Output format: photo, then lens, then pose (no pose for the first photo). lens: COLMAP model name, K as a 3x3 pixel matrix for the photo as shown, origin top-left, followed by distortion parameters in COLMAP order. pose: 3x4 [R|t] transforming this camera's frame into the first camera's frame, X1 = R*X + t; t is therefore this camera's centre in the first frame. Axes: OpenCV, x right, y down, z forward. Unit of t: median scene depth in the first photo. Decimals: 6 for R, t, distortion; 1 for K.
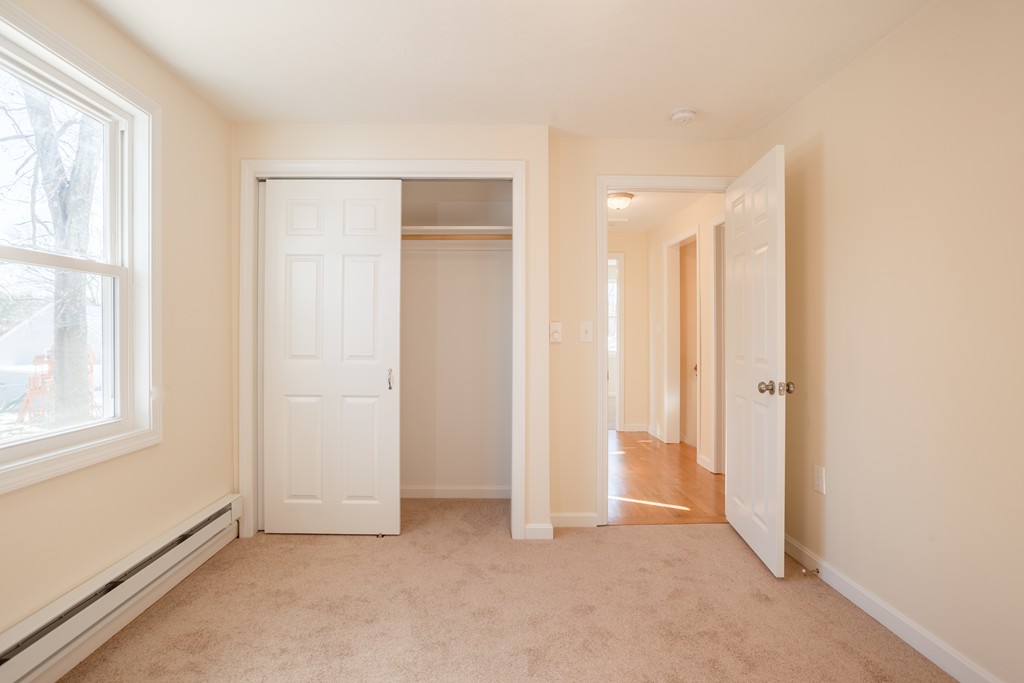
lens RADIAL K [[522.7, 0, 504.8], [0, 522.7, 326.8], [0, 0, 1]] dist [-0.052880, 0.031963]
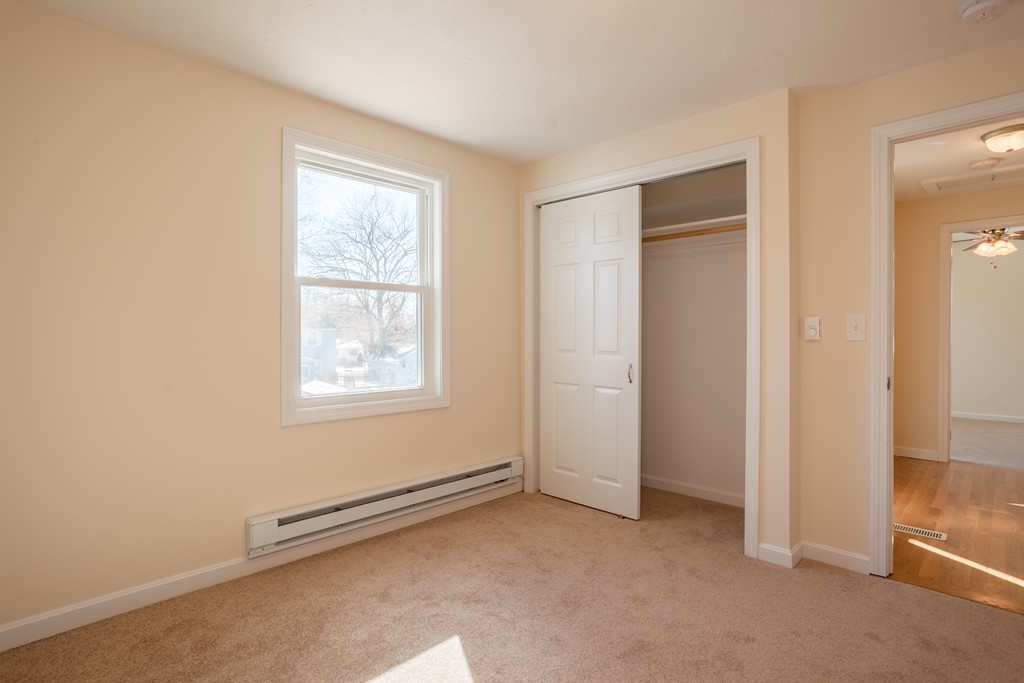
lens RADIAL K [[522.7, 0, 504.8], [0, 522.7, 326.8], [0, 0, 1]] dist [-0.052880, 0.031963]
pose [[0.701825, -0.009917, -0.712280, 0.365435], [0.008626, 0.999948, -0.005423, 0.008951], [0.712297, -0.002339, 0.701874, 0.063933]]
